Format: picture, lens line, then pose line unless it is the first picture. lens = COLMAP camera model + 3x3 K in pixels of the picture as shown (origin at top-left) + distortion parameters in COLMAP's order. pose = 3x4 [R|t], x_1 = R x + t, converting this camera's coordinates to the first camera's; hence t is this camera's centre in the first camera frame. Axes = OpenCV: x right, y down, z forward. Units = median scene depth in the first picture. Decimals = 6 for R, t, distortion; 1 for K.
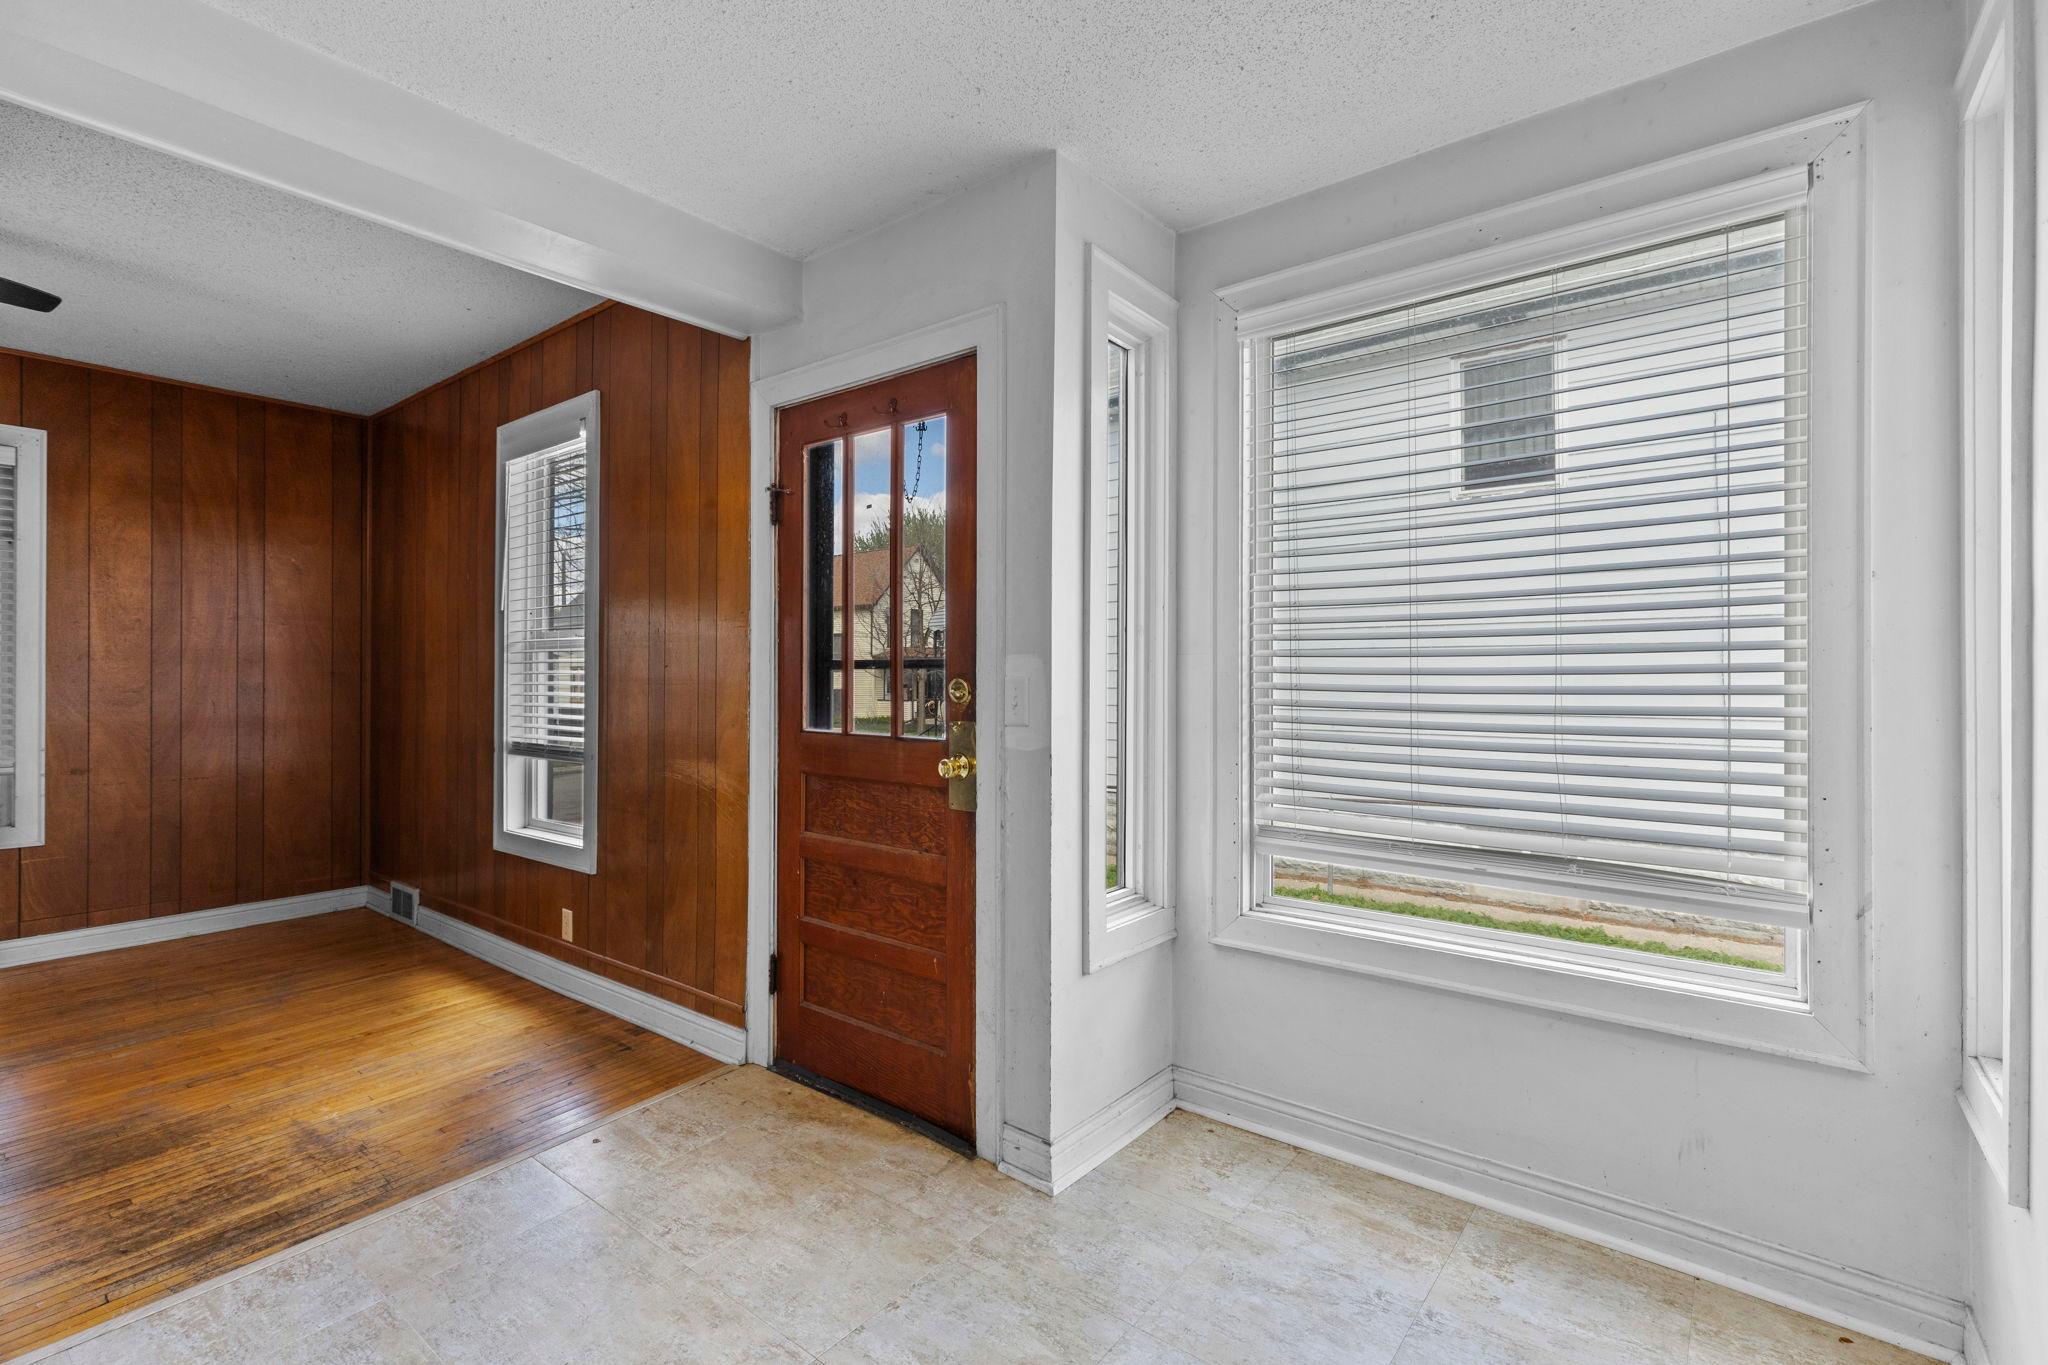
lens RADIAL K [[917.6, 0, 1032.4], [0, 917.6, 676.0], [0, 0, 1]] dist [-0.001533, 0.000007]
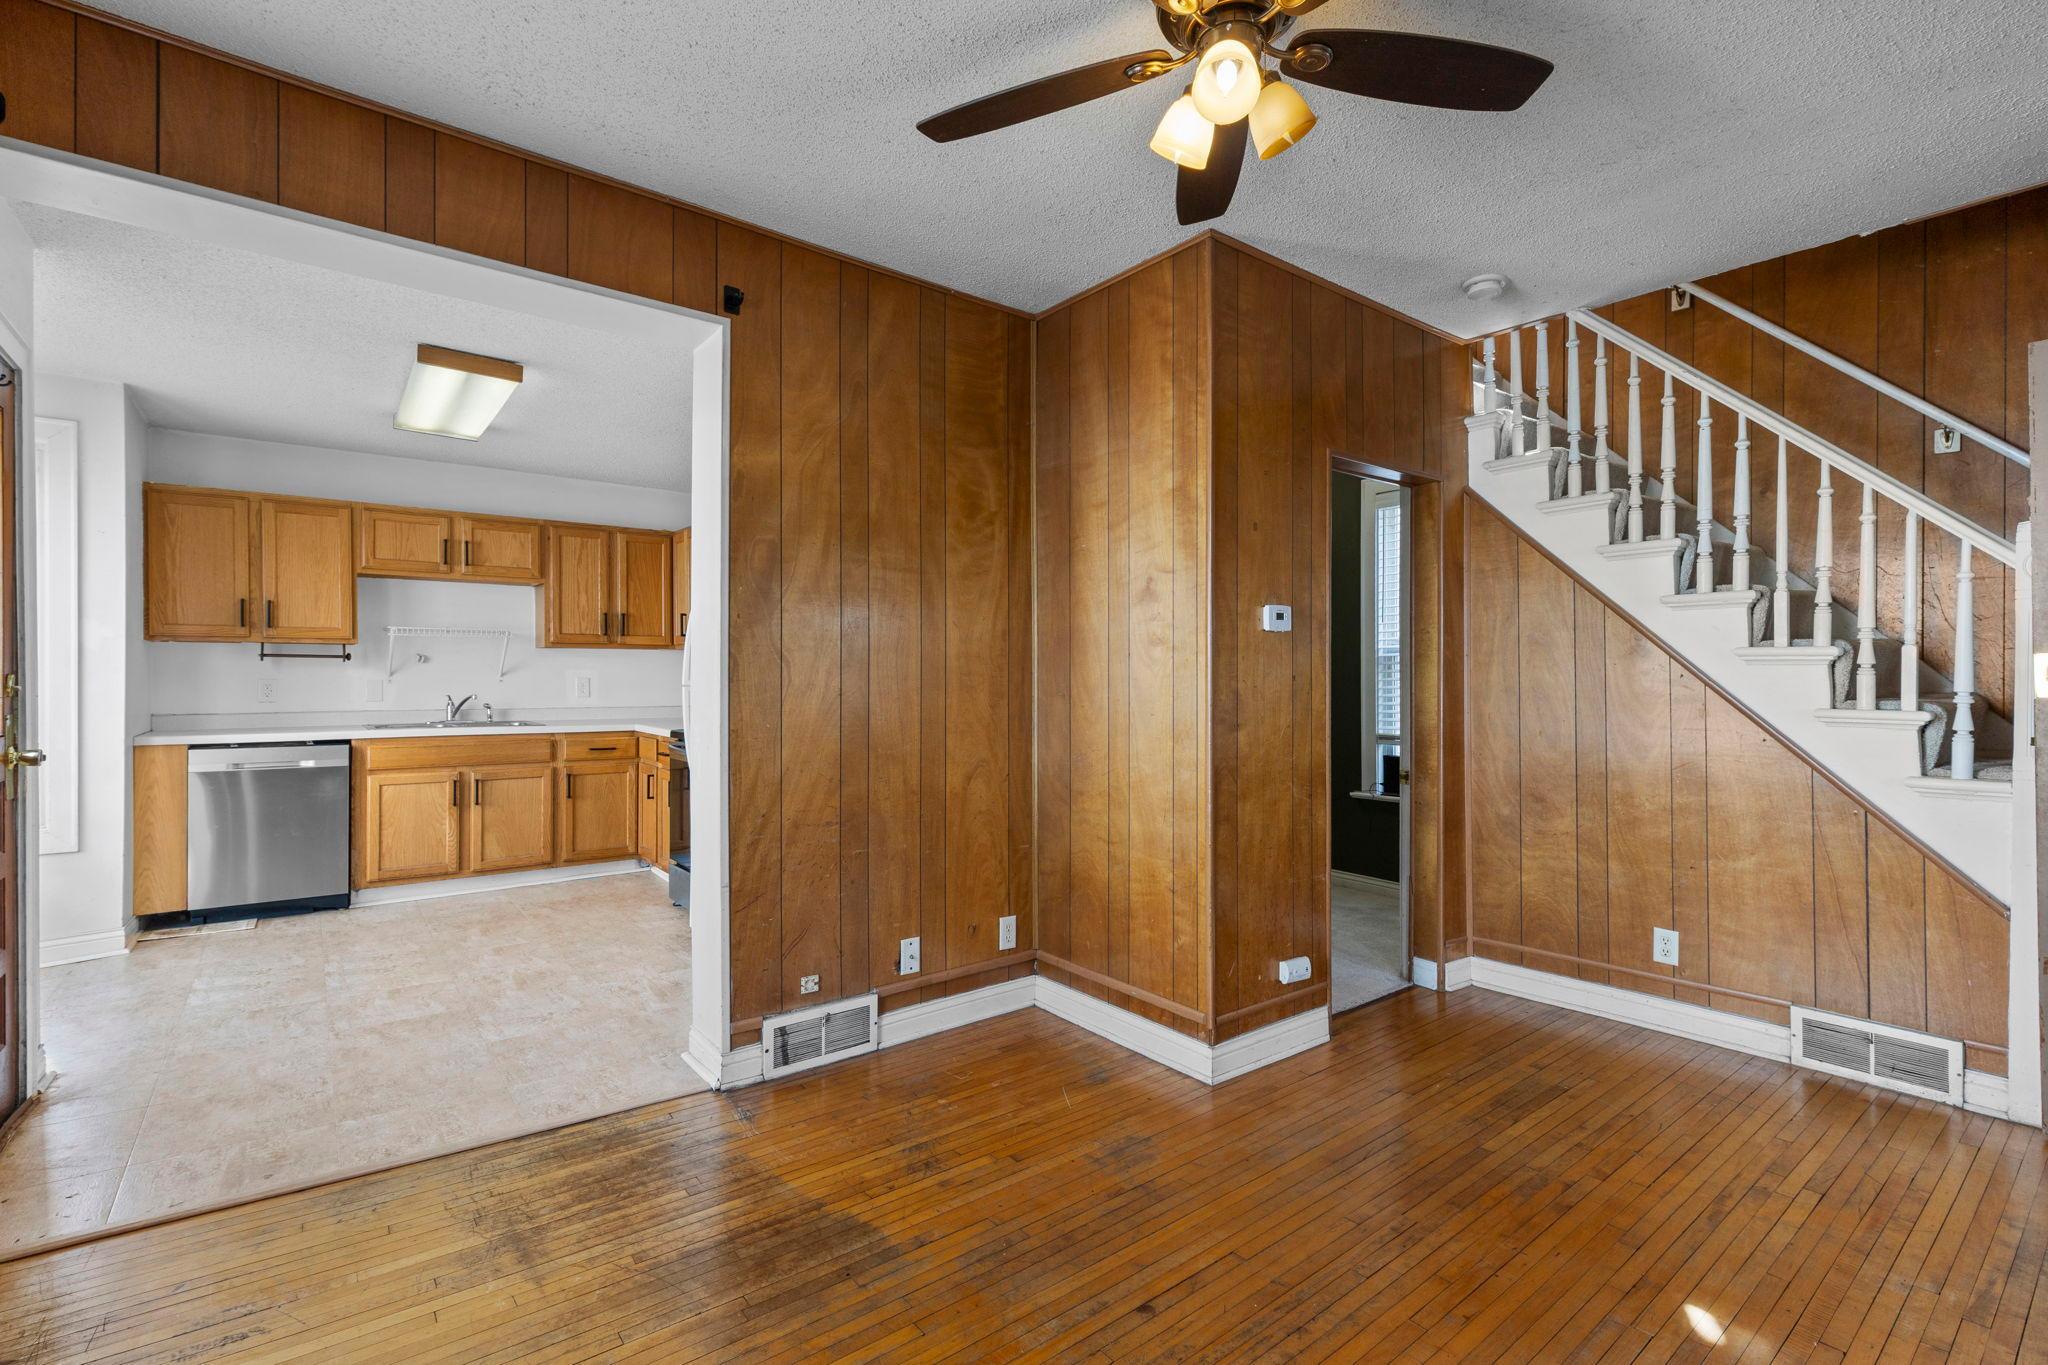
lens RADIAL K [[917.6, 0, 1023.8], [0, 917.6, 678.1], [0, 0, 1]] dist [-0.001533, 0.000007]
pose [[-0.970241, -0.001332, 0.242139, -1.551015], [-0.002595, 0.999985, -0.004897, 0.010309], [-0.242129, -0.005379, -0.970229, 1.850691]]
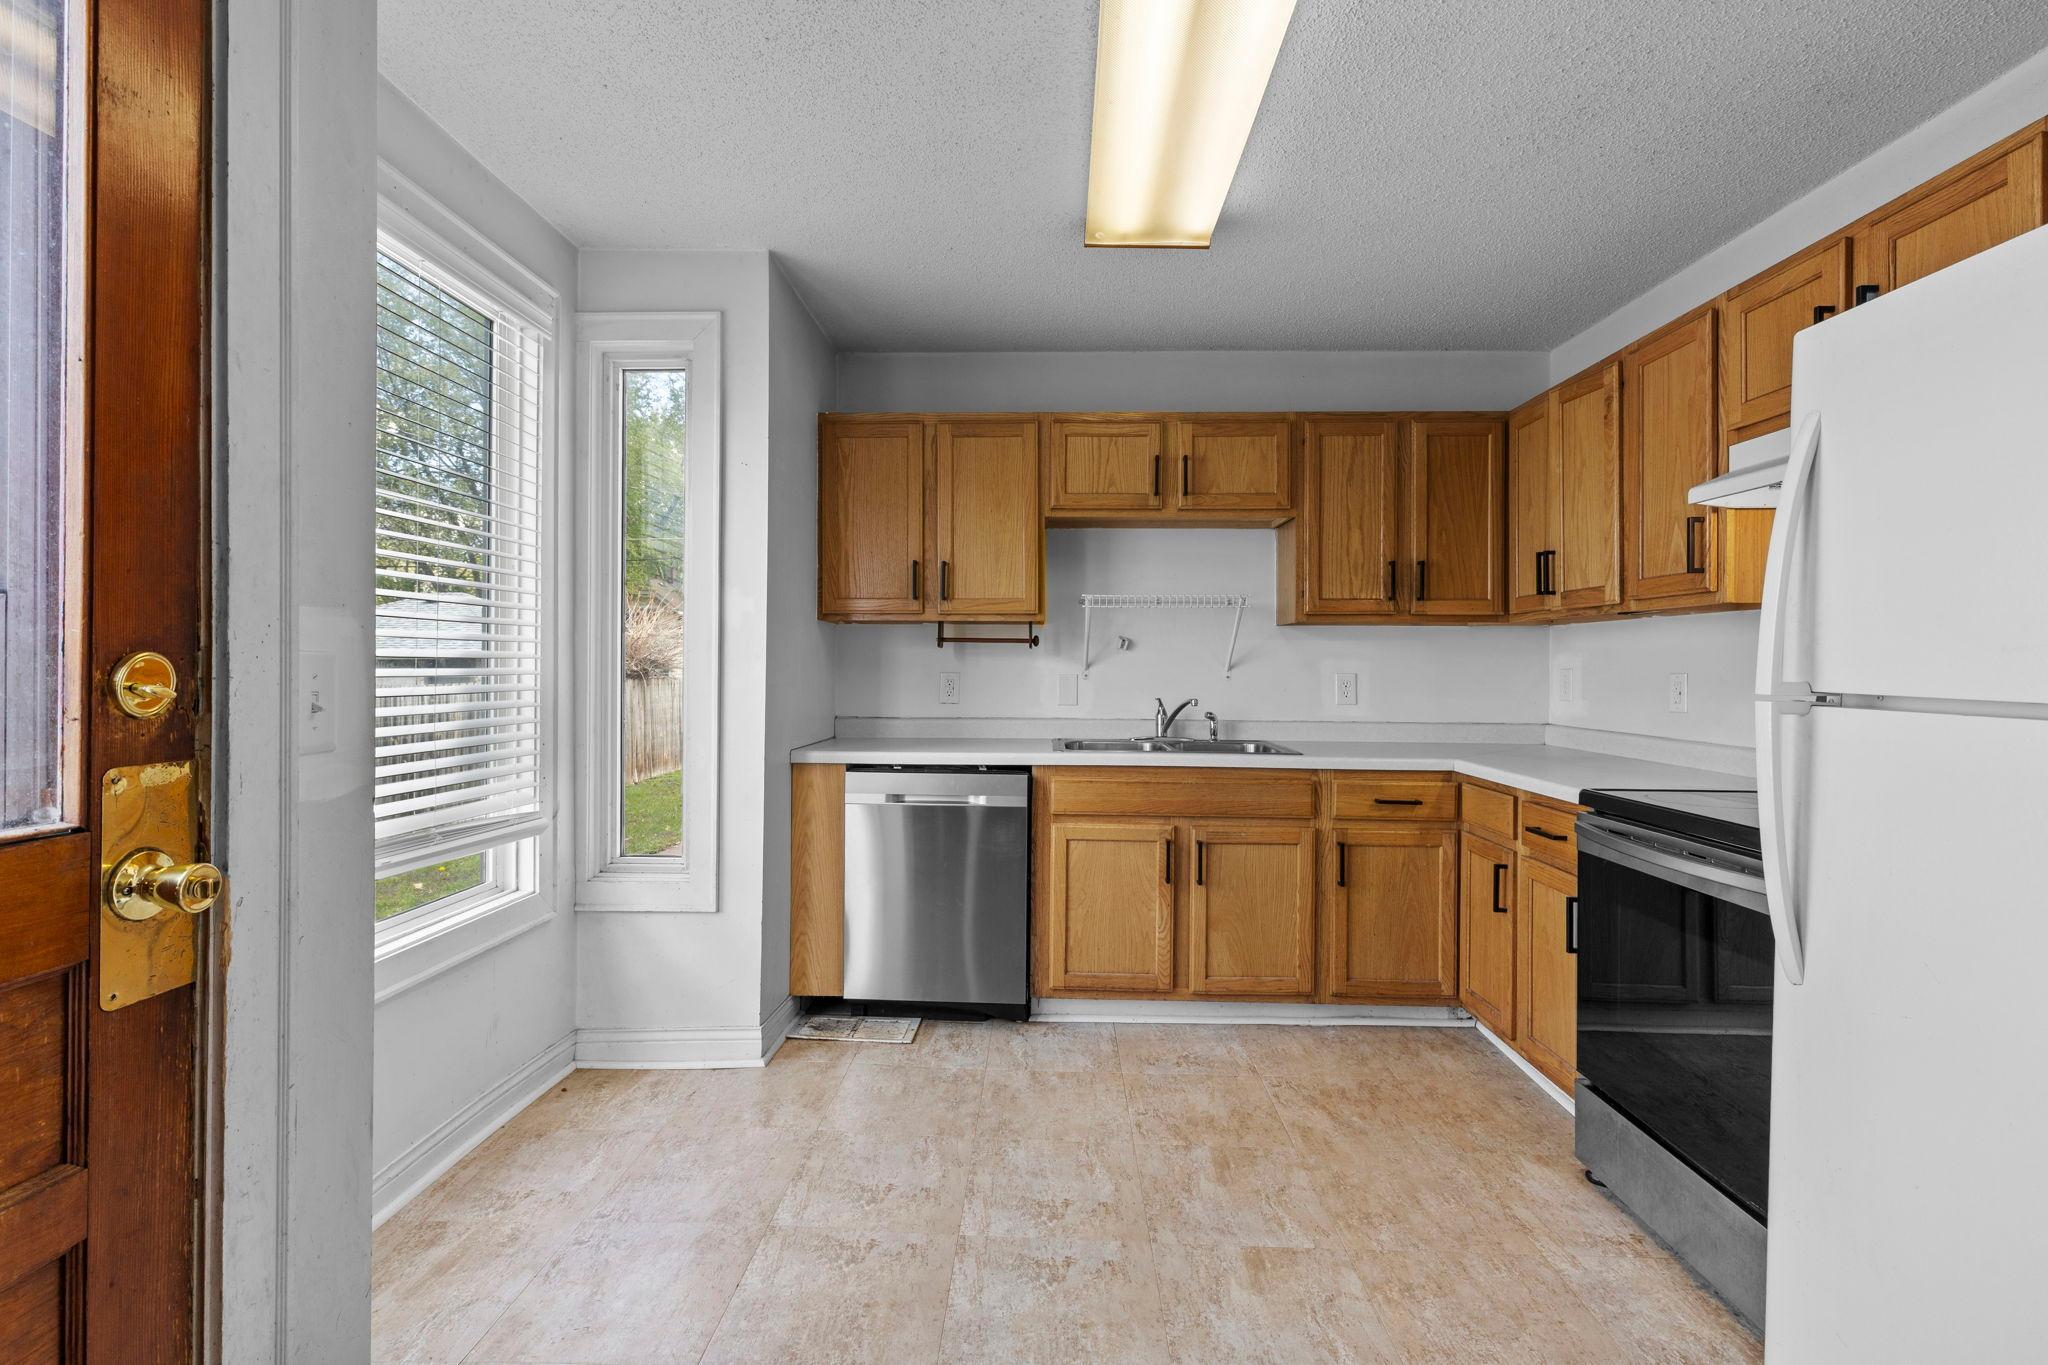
lens RADIAL K [[917.6, 0, 1039.9], [0, 917.6, 676.1], [0, 0, 1]] dist [-0.001533, 0.000007]
pose [[-0.604399, -0.006096, 0.796658, -0.639054], [-0.011894, 0.999928, -0.001372, 0.012290], [-0.796593, -0.010305, -0.604428, 0.999355]]
